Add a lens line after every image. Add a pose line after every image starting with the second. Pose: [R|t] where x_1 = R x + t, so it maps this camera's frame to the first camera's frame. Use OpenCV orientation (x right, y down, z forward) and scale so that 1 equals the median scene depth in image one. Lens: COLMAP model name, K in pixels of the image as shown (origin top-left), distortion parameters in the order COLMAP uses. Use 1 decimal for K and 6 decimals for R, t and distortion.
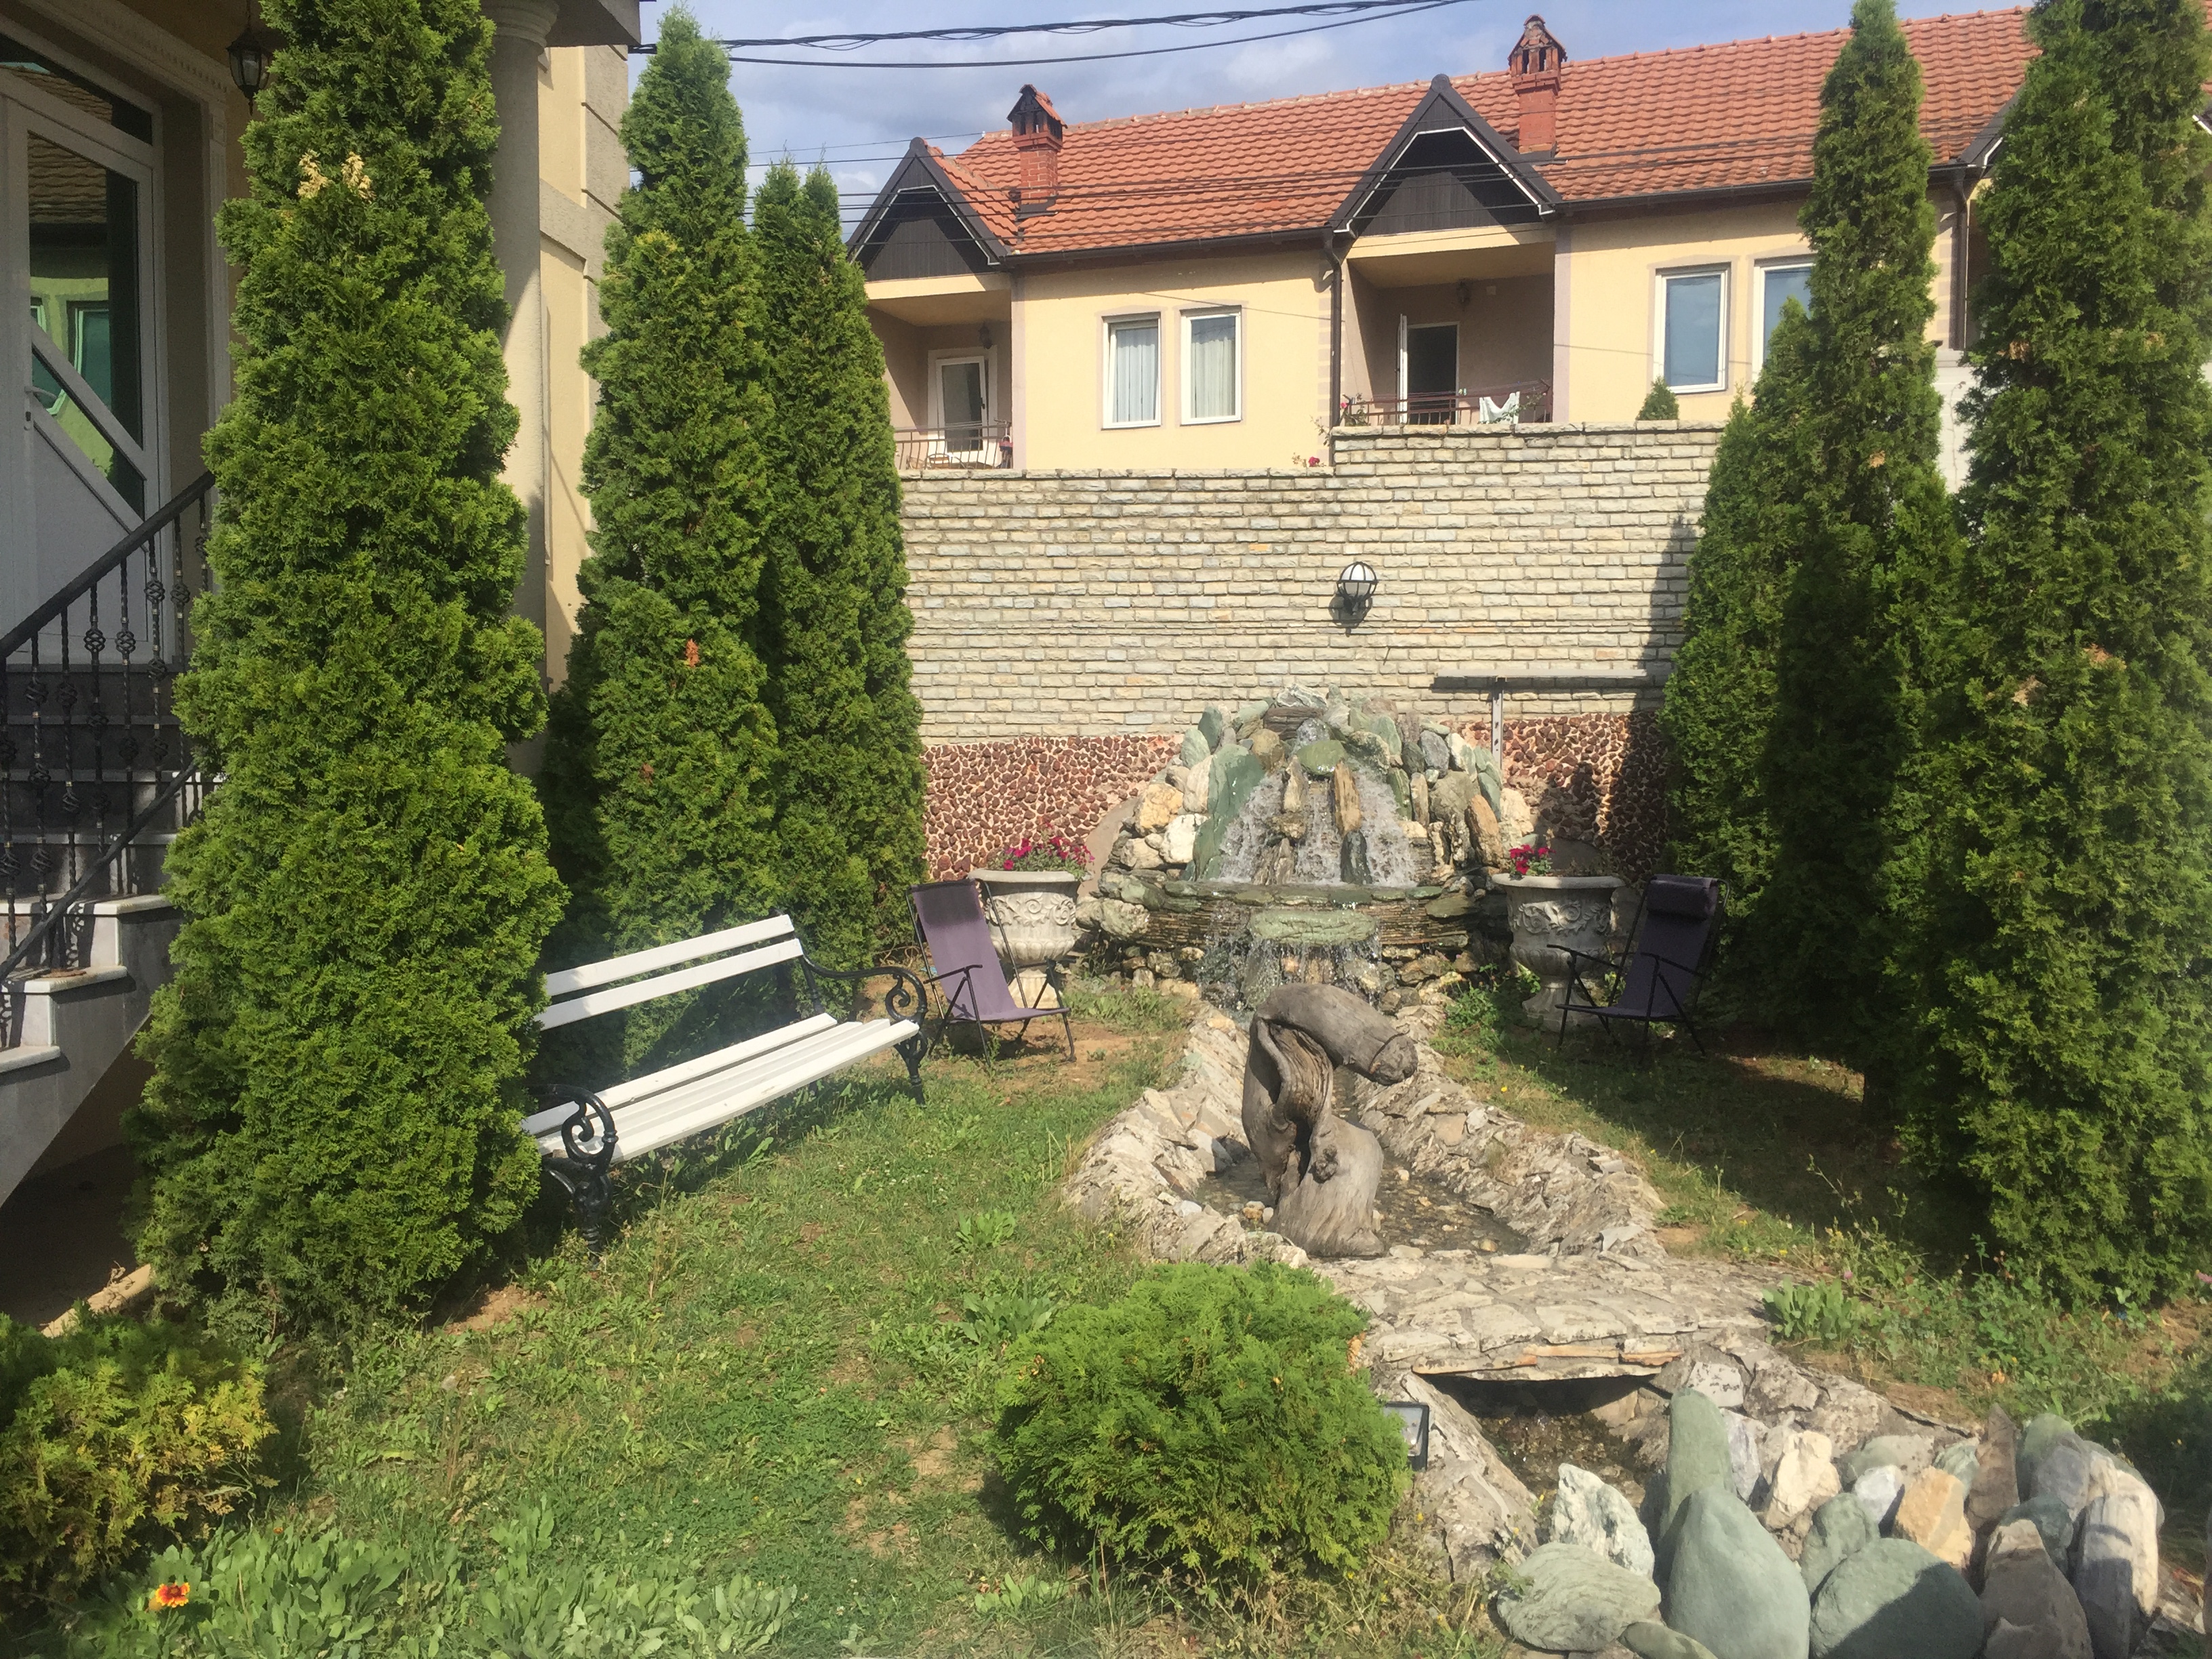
lens RADIAL K [[1887.4, 0, 1106.4], [0, 1887.4, 829.3], [0, 0, 1]] dist [0.047692, 0.001645]
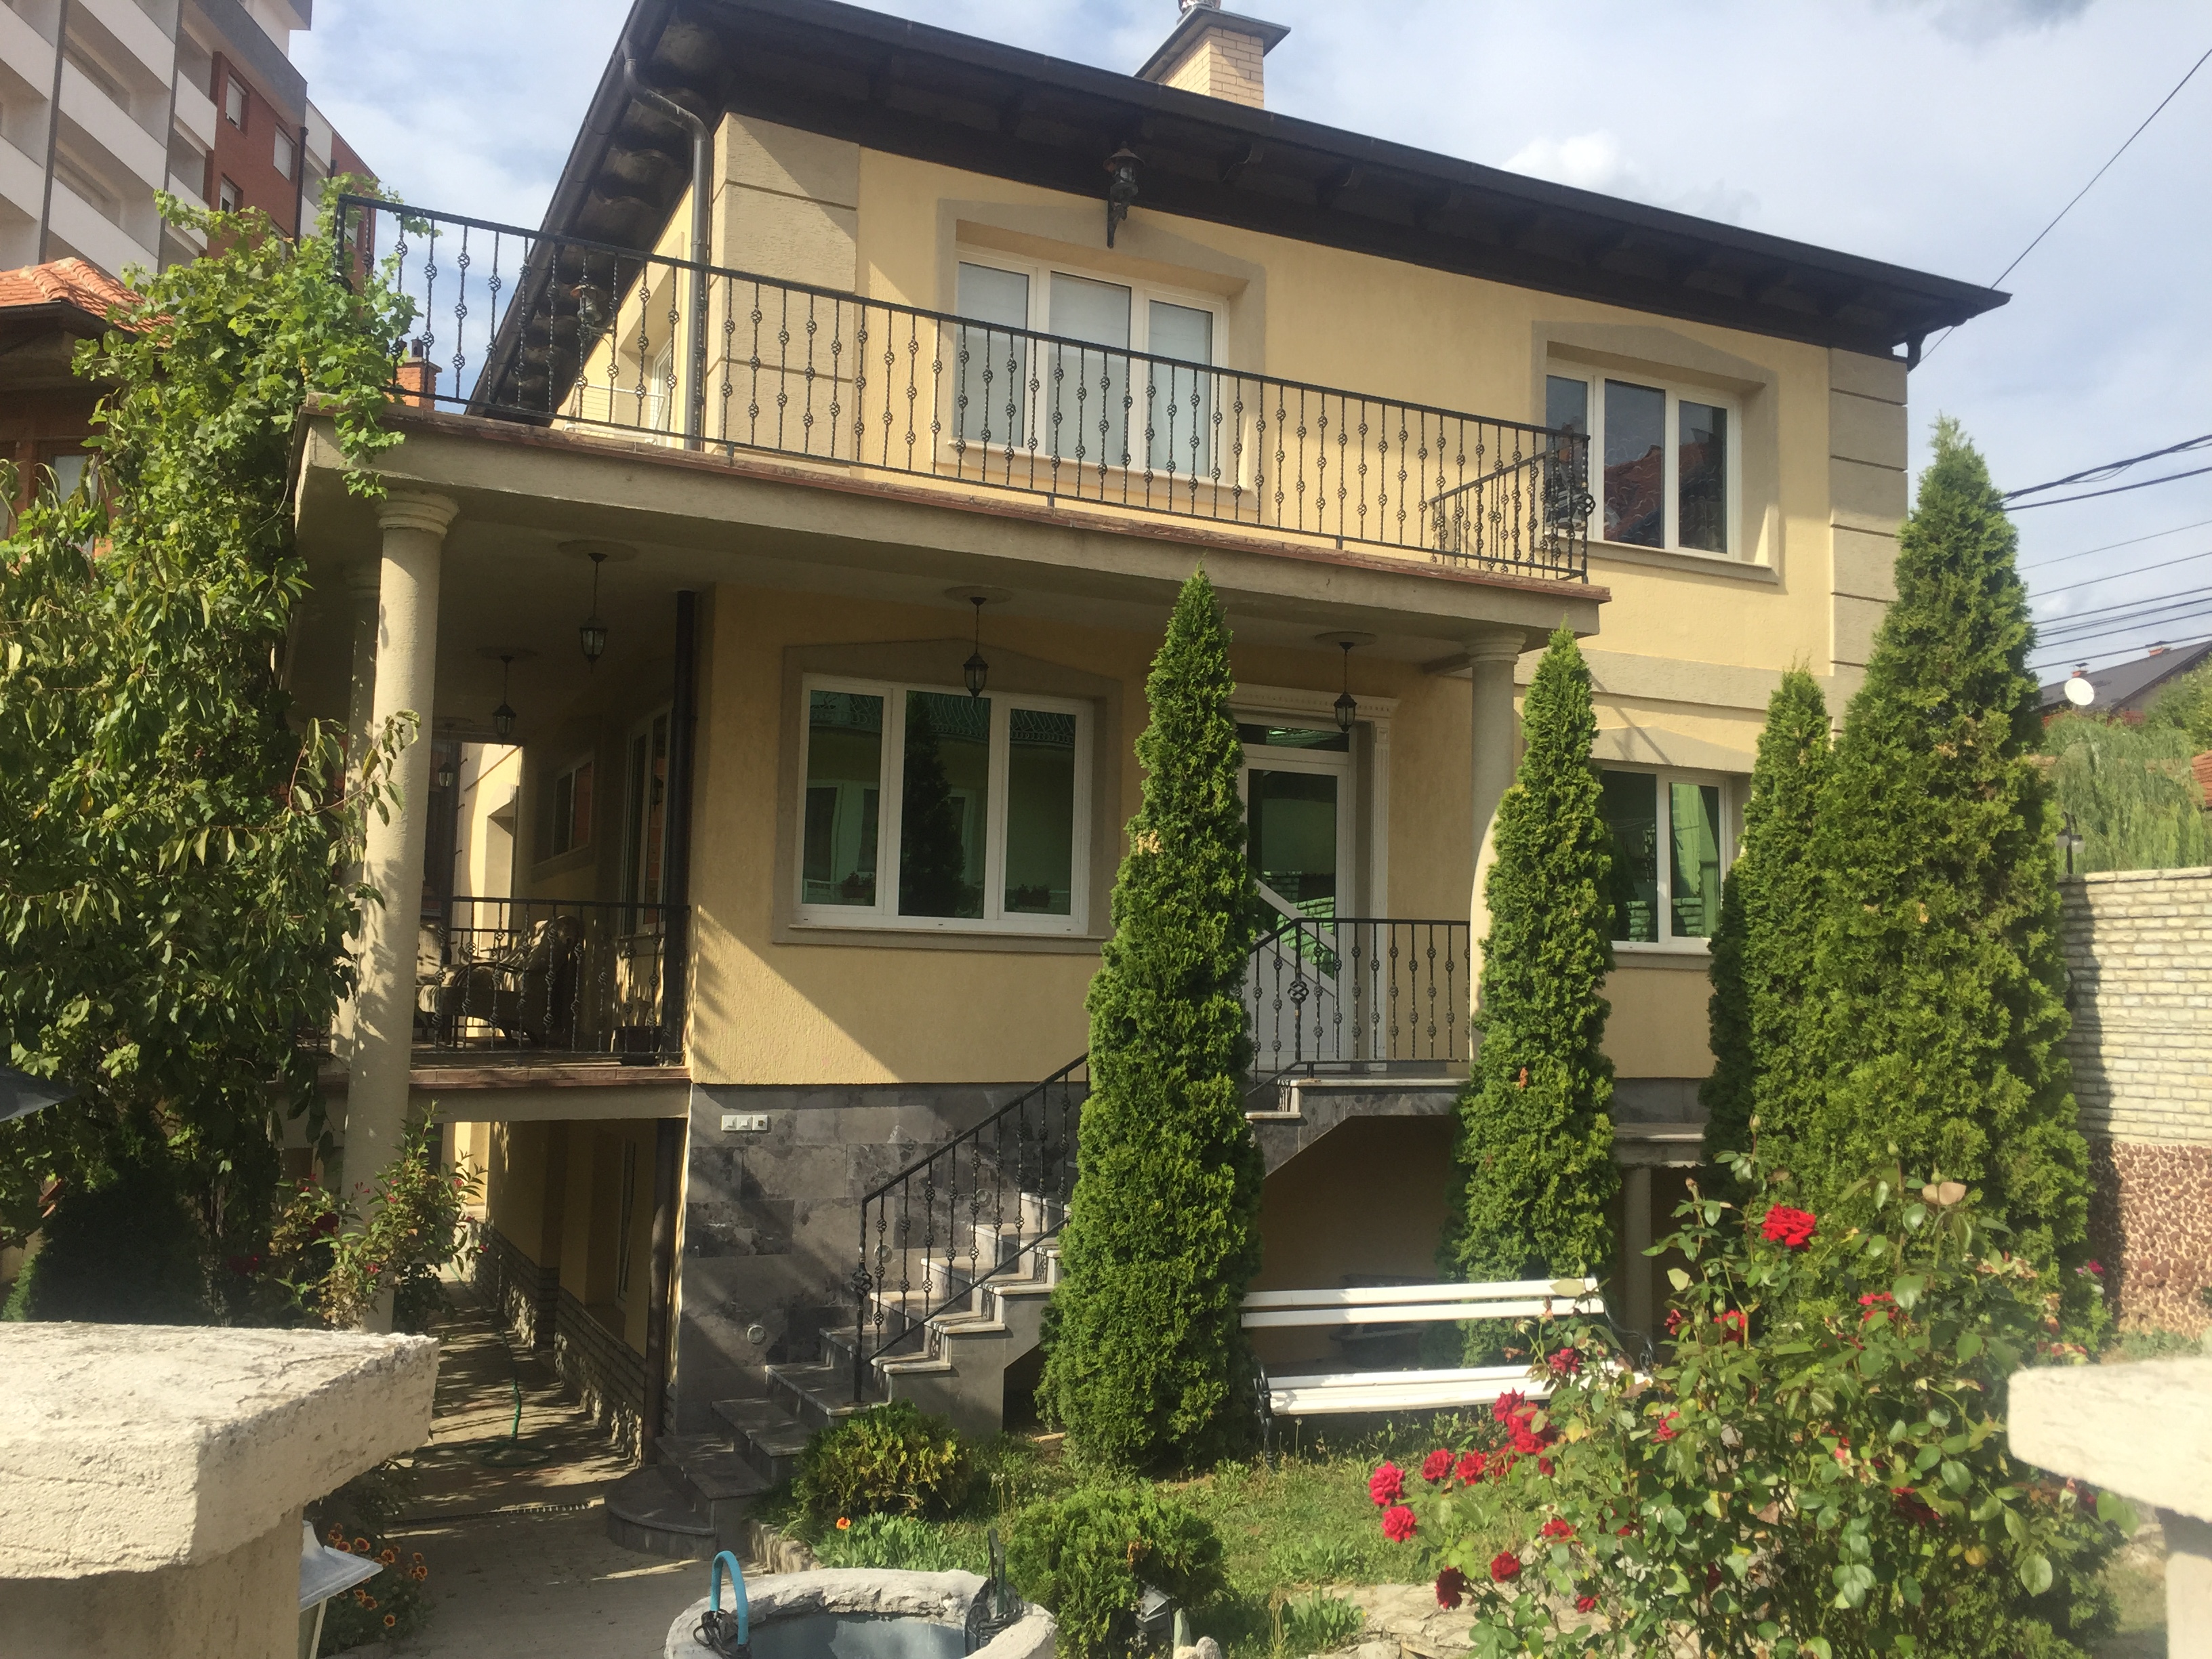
lens RADIAL K [[1887.4, 0, 1108.6], [0, 1887.4, 829.6], [0, 0, 1]] dist [0.047692, 0.001645]
pose [[0.522889, -0.070835, -0.849453, 0.501981], [-0.063530, 0.990531, -0.121707, -0.051322], [0.850030, 0.117605, 0.513437, -0.004501]]
